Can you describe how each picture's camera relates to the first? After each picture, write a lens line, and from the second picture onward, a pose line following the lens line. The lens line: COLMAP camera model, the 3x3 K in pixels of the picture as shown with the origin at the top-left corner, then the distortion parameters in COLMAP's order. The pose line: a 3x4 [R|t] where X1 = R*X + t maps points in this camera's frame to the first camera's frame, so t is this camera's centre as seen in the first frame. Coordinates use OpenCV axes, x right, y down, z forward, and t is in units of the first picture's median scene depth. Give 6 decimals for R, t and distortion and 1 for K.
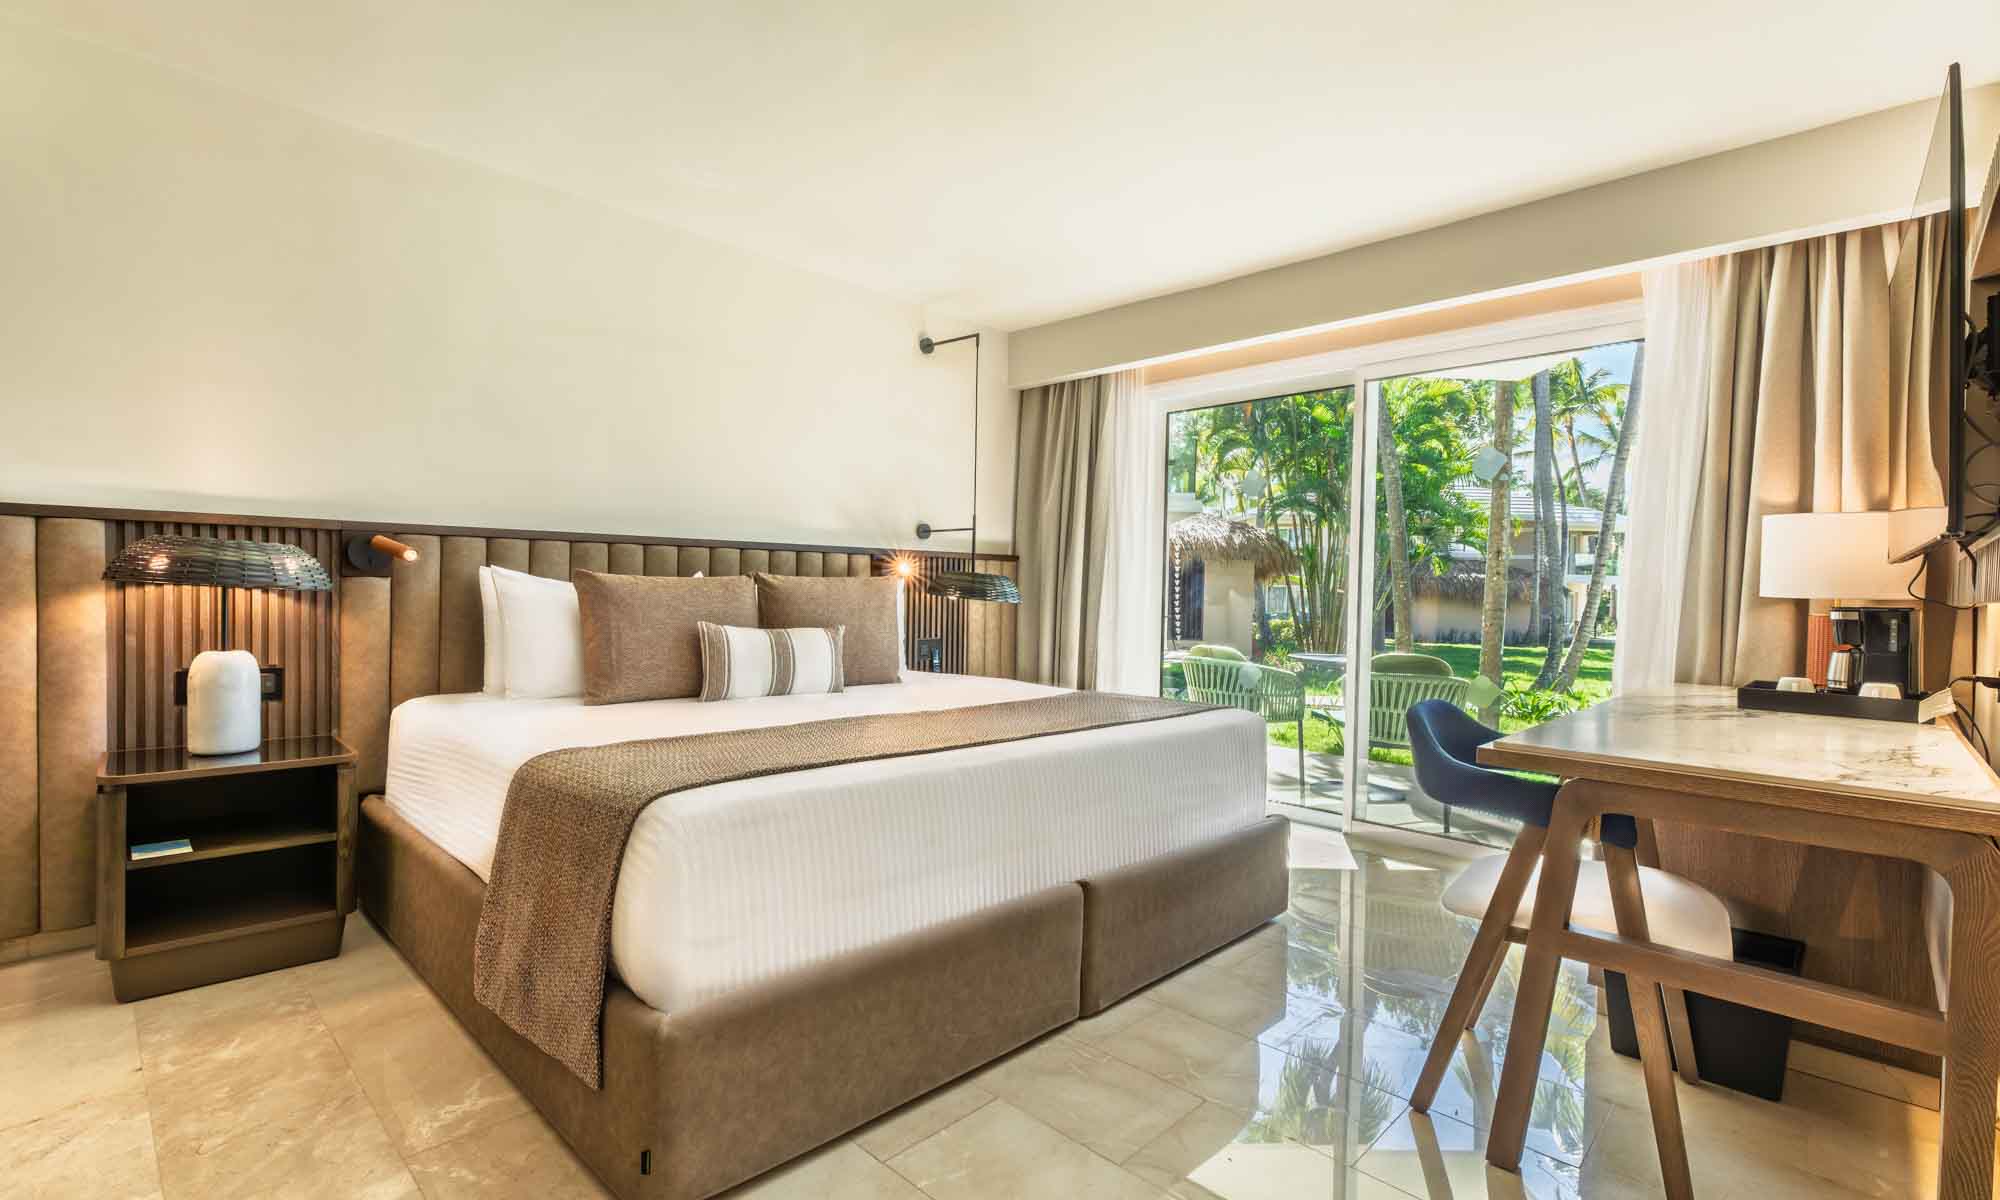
lens RADIAL K [[901.7, 0, 1004.5], [0, 901.7, 604.9], [0, 0, 1]] dist [0.002814, -0.000327]
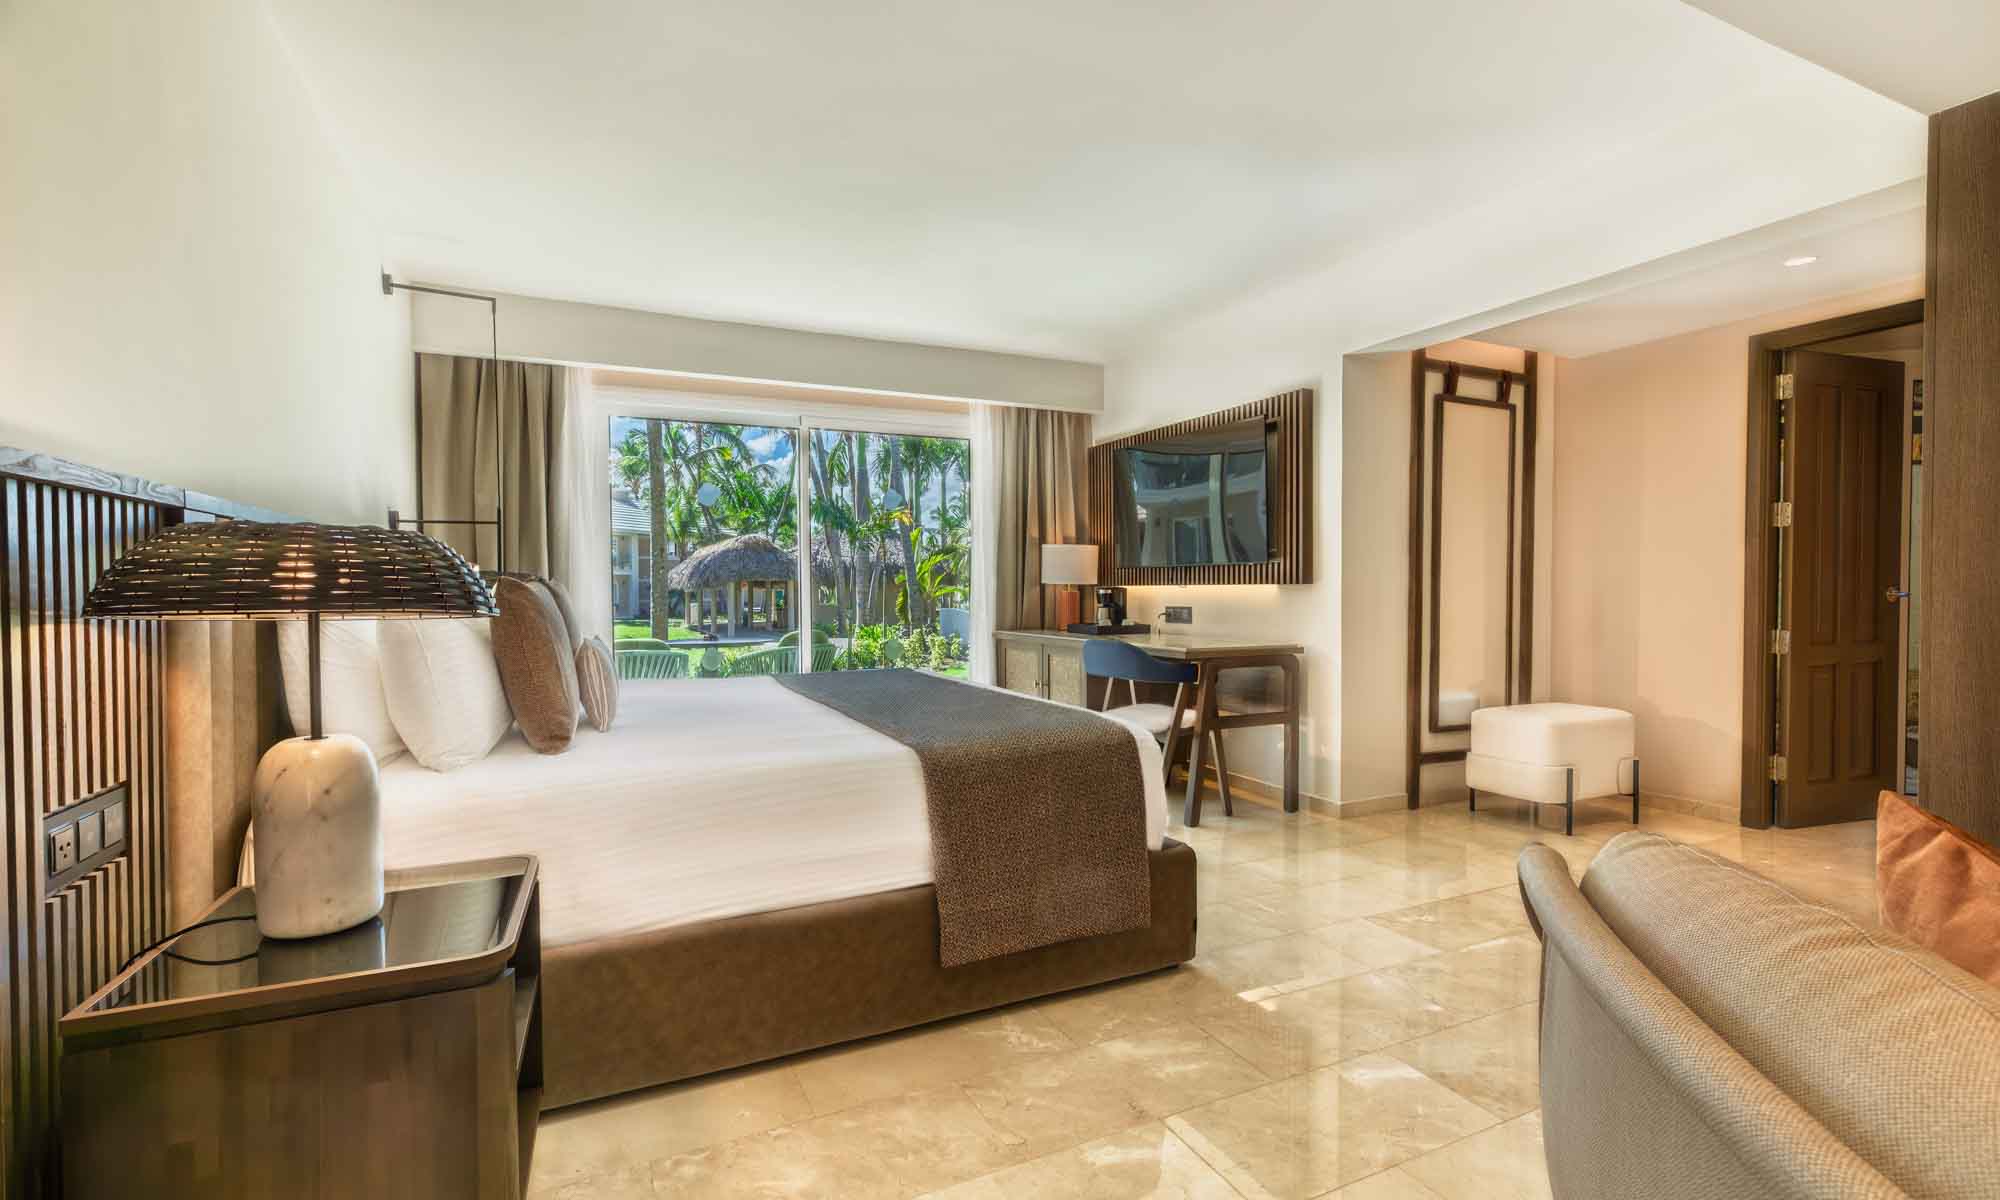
lens RADIAL K [[896.4, 0, 1005.8], [0, 896.4, 601.4], [0, 0, 1]] dist [0.002434, 0.000465]
pose [[0.348277, -0.041405, 0.936477, -1.040475], [0.028825, 0.999025, 0.033450, -0.037598], [-0.936948, 0.015344, 0.349131, 0.357085]]
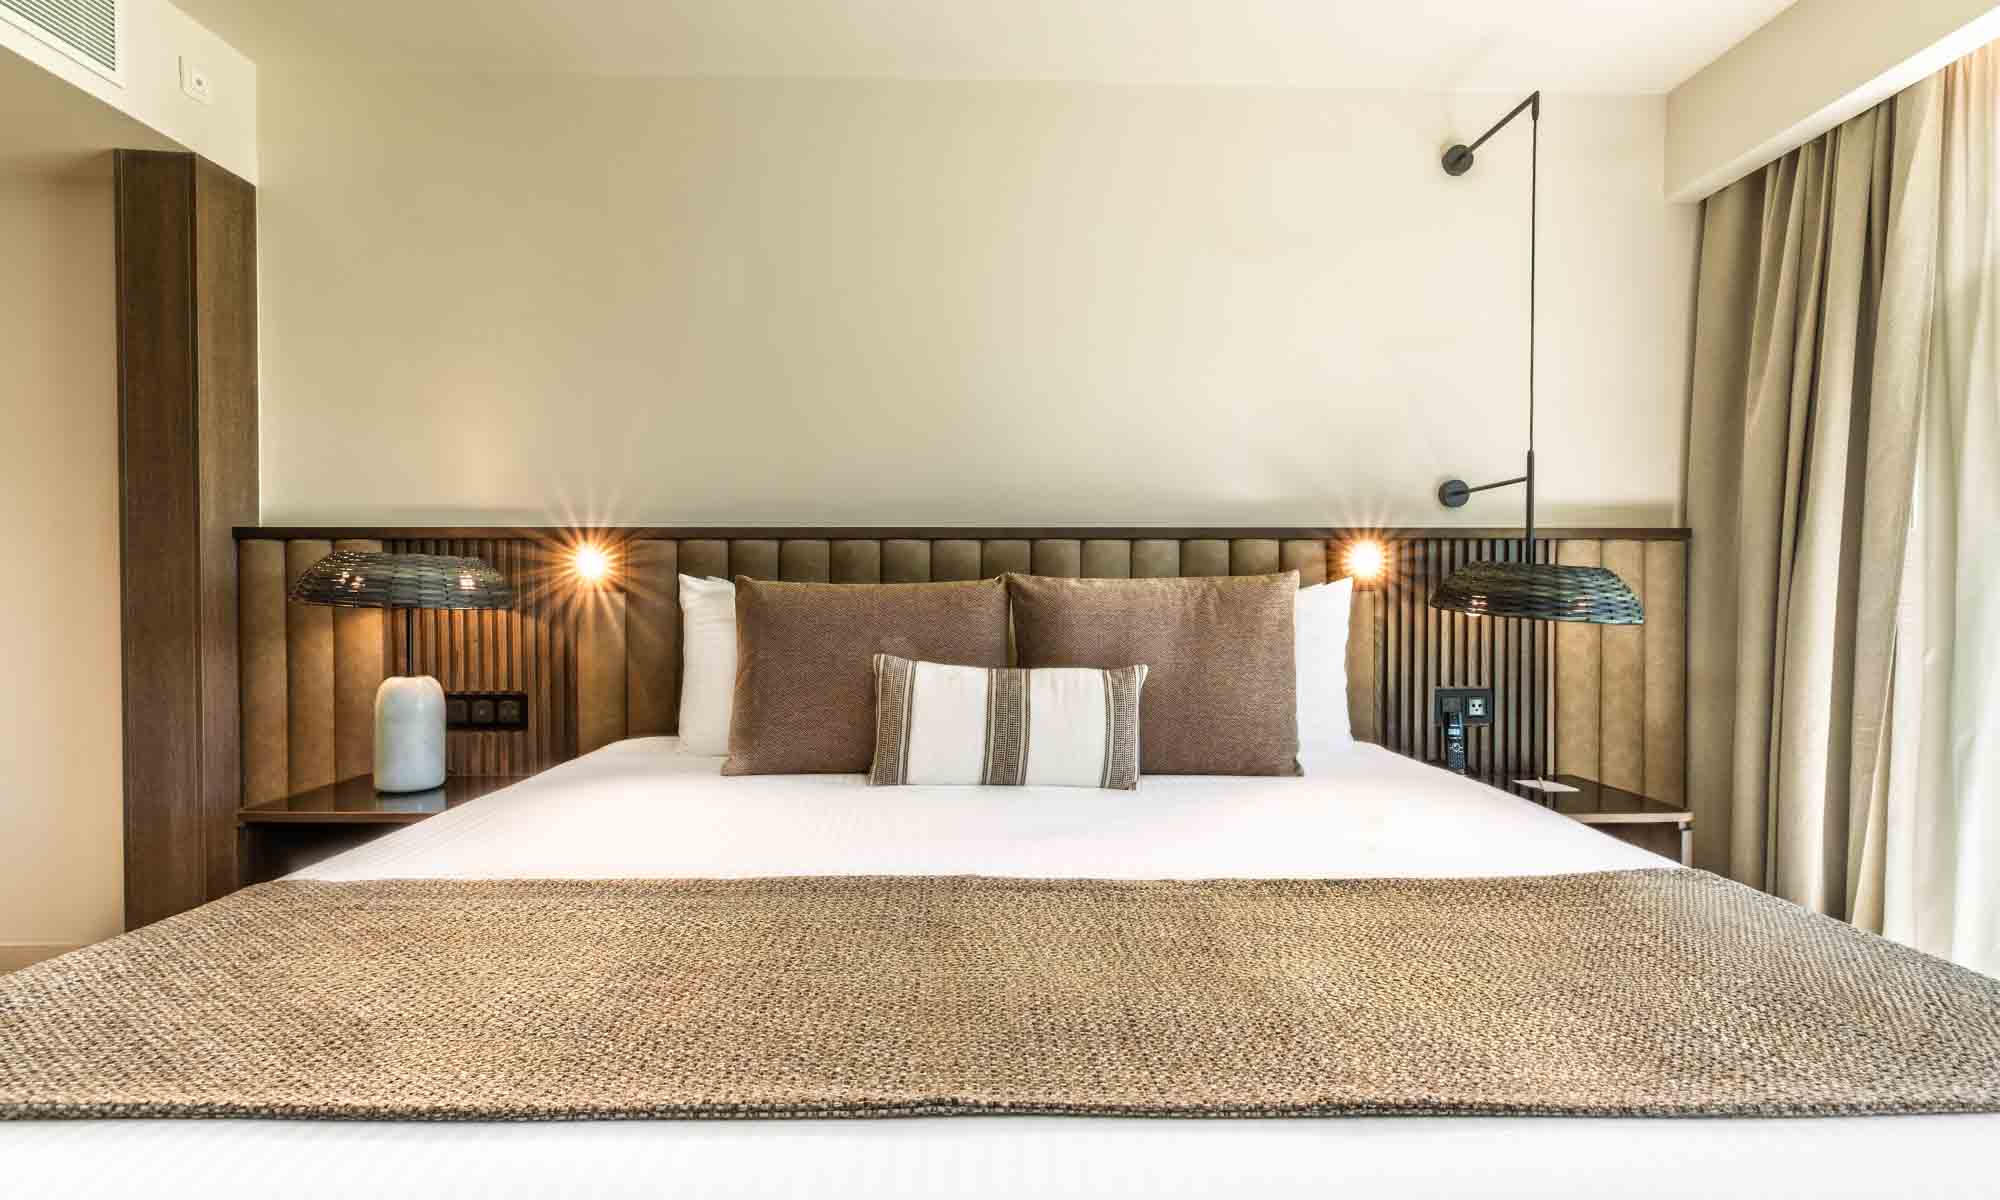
lens RADIAL K [[948.2, 0, 994.8], [0, 948.2, 602.0], [0, 0, 1]] dist [0.001765, -0.000168]
pose [[0.713310, -0.012039, -0.700746, 0.190065], [-0.000695, 0.999840, -0.017885, -0.006245], [0.700849, 0.013244, 0.713187, 0.620182]]
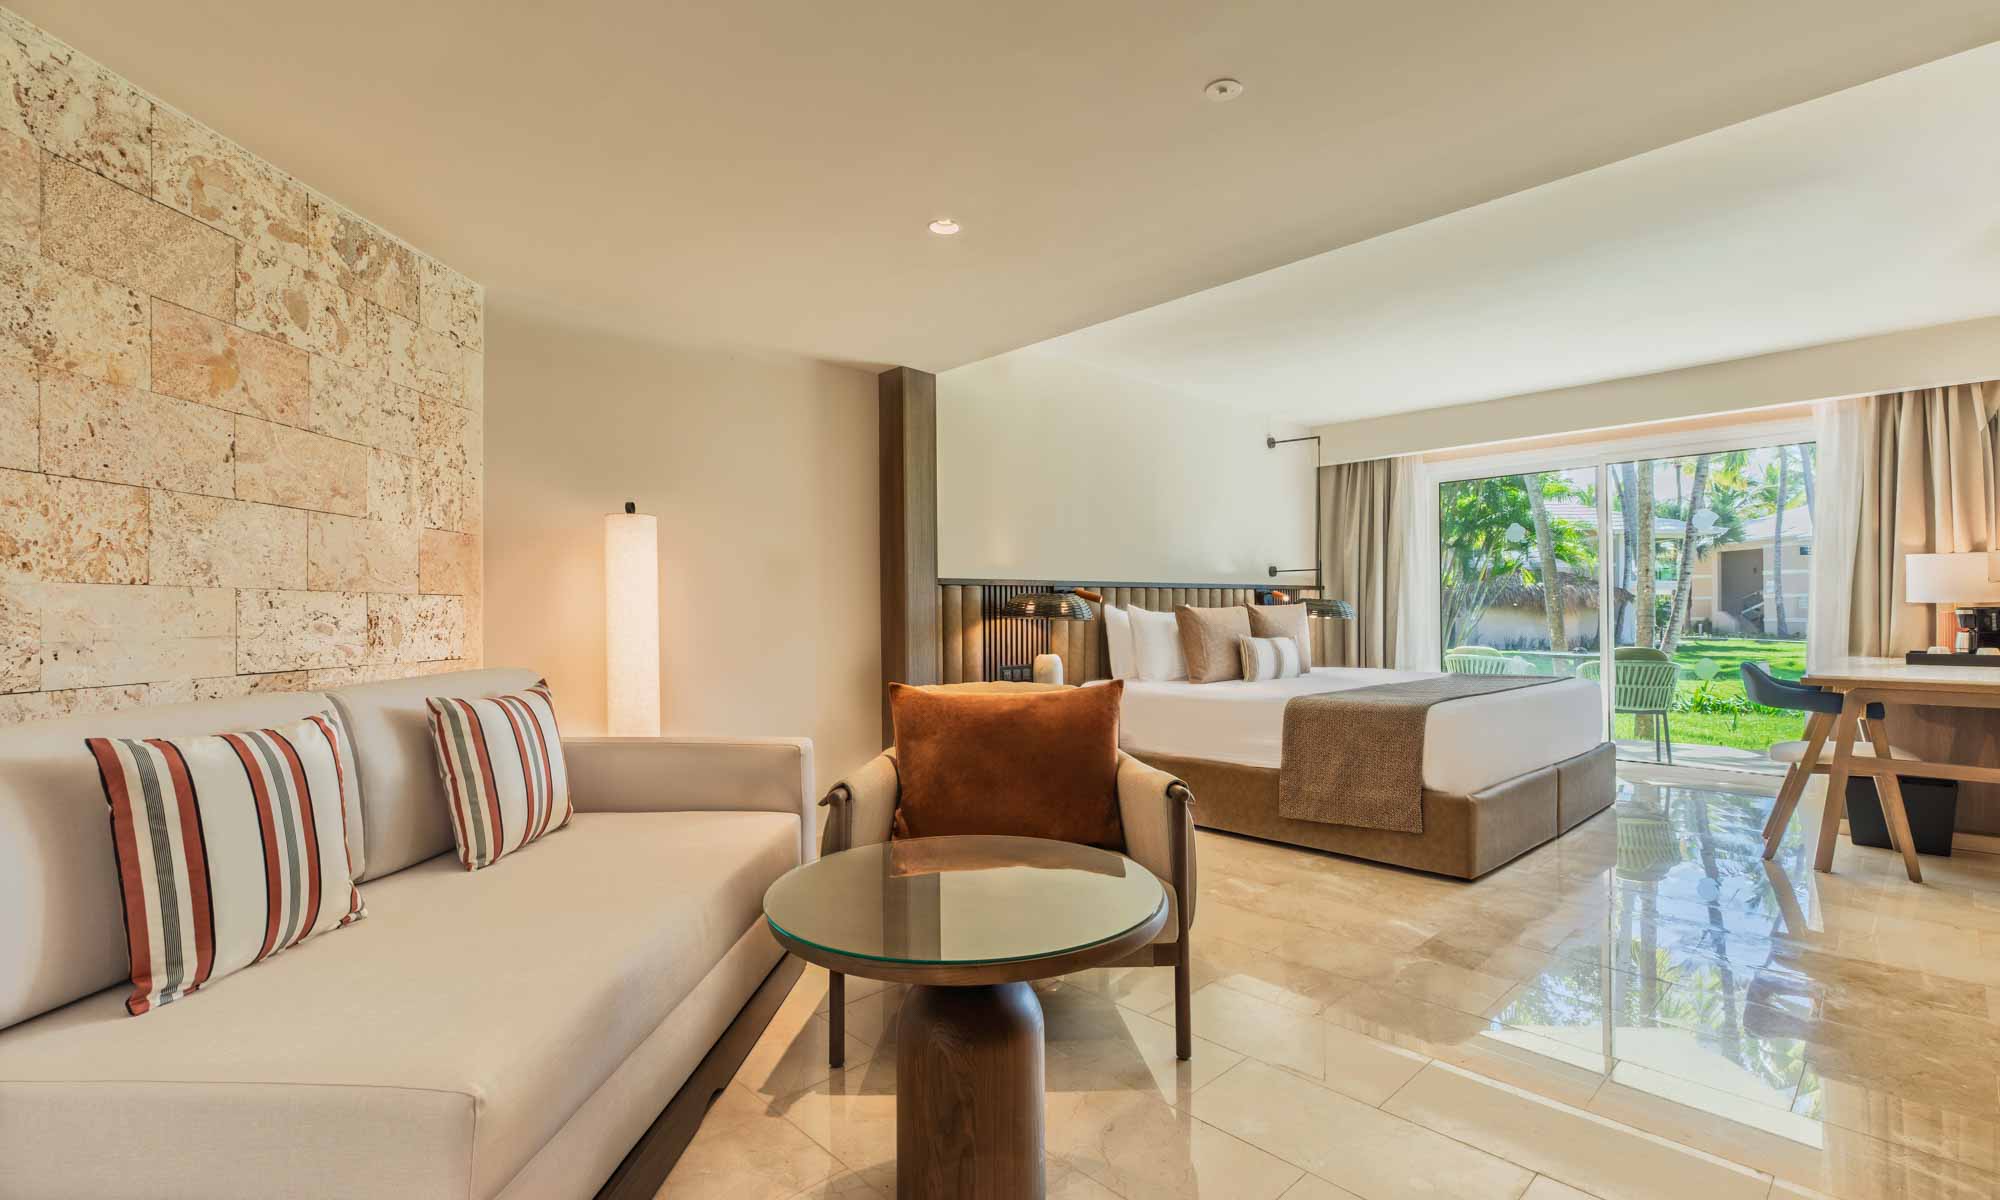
lens RADIAL K [[896.4, 0, 1005.8], [0, 896.4, 601.4], [0, 0, 1]] dist [0.002434, 0.000465]
pose [[0.998826, -0.027522, -0.039869, -0.739001], [0.026410, 0.999255, -0.028149, -0.007820], [0.040614, 0.027063, 0.998808, -0.708421]]
